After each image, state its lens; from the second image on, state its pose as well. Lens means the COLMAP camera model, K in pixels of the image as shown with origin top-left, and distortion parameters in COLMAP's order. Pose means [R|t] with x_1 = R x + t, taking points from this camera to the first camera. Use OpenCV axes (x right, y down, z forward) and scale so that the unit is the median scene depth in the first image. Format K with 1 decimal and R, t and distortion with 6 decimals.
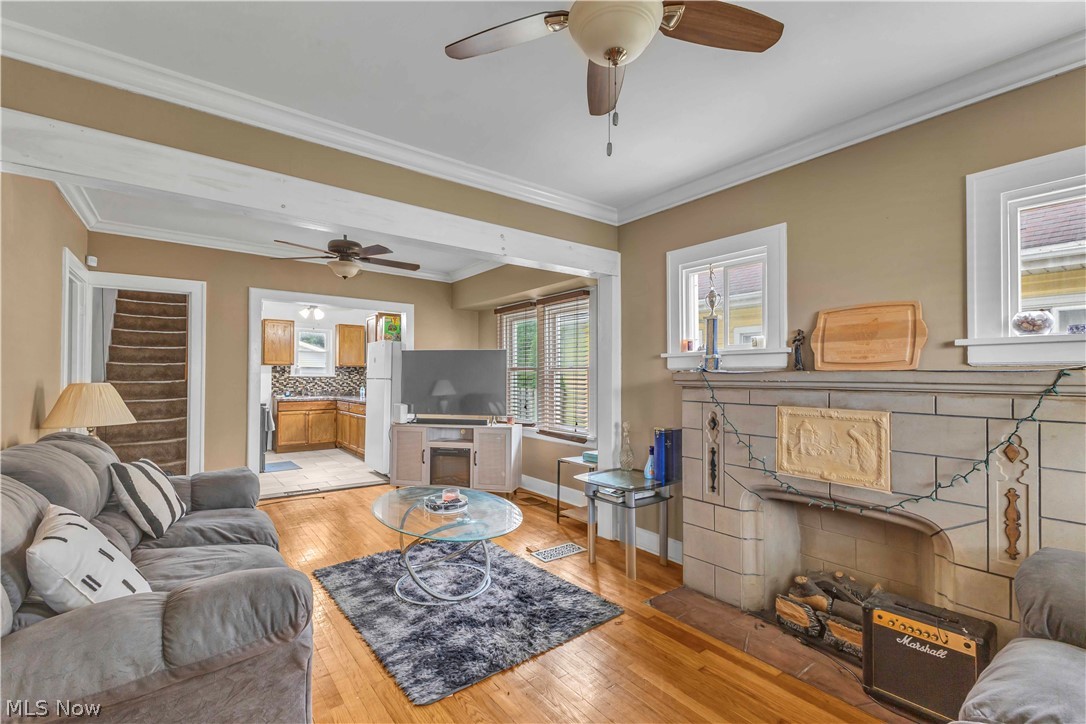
lens RADIAL K [[461.4, 0, 543.5], [0, 461.4, 370.5], [0, 0, 1]] dist [0.016196, 0.000302]
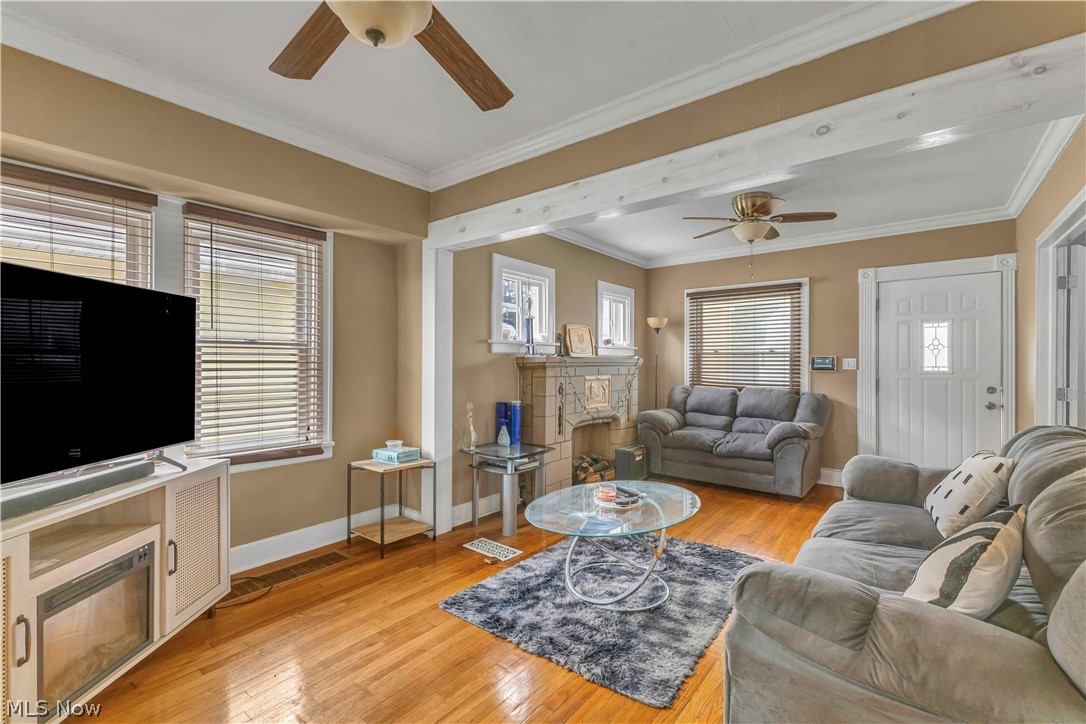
lens RADIAL K [[461.4, 0, 539.5], [0, 461.4, 362.9], [0, 0, 1]] dist [0.016196, 0.000302]
pose [[-0.219762, -0.007219, 0.975527, -0.854667], [-0.018722, 0.999820, 0.003181, 0.016078], [-0.975374, -0.017565, -0.219857, 1.084023]]
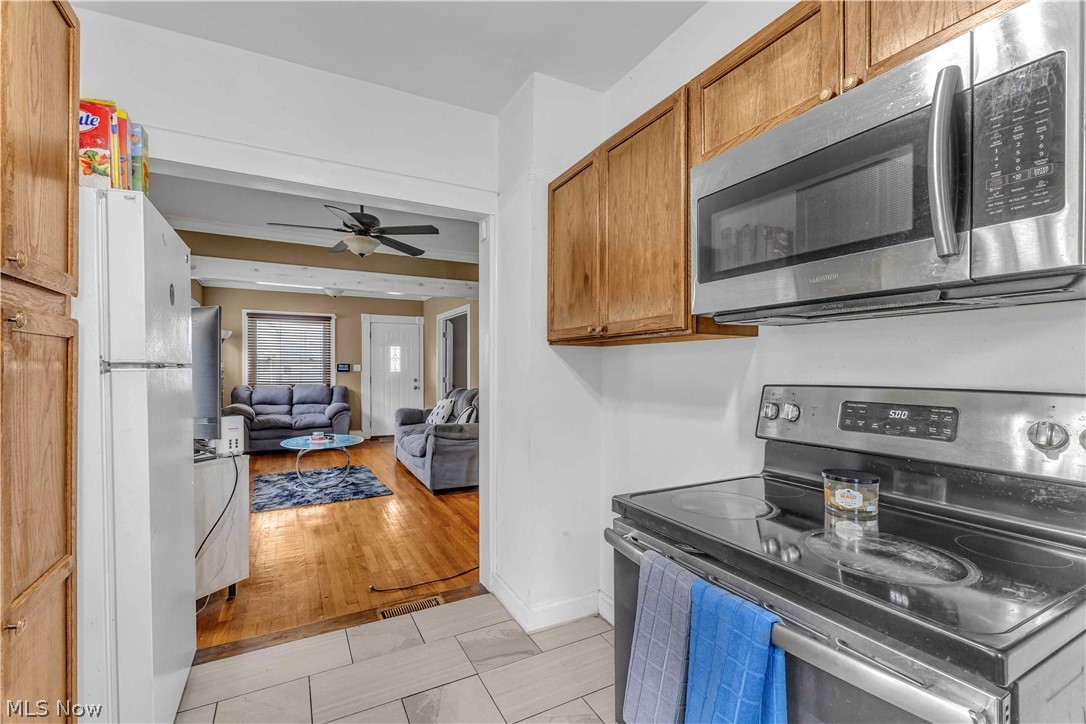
lens RADIAL K [[461.4, 0, 540.6], [0, 461.4, 368.6], [0, 0, 1]] dist [0.016196, 0.000302]
pose [[-0.983153, -0.004810, 0.182719, -0.973831], [-0.007706, 0.999856, -0.015144, 0.028987], [-0.182620, -0.016296, -0.983049, 1.641853]]
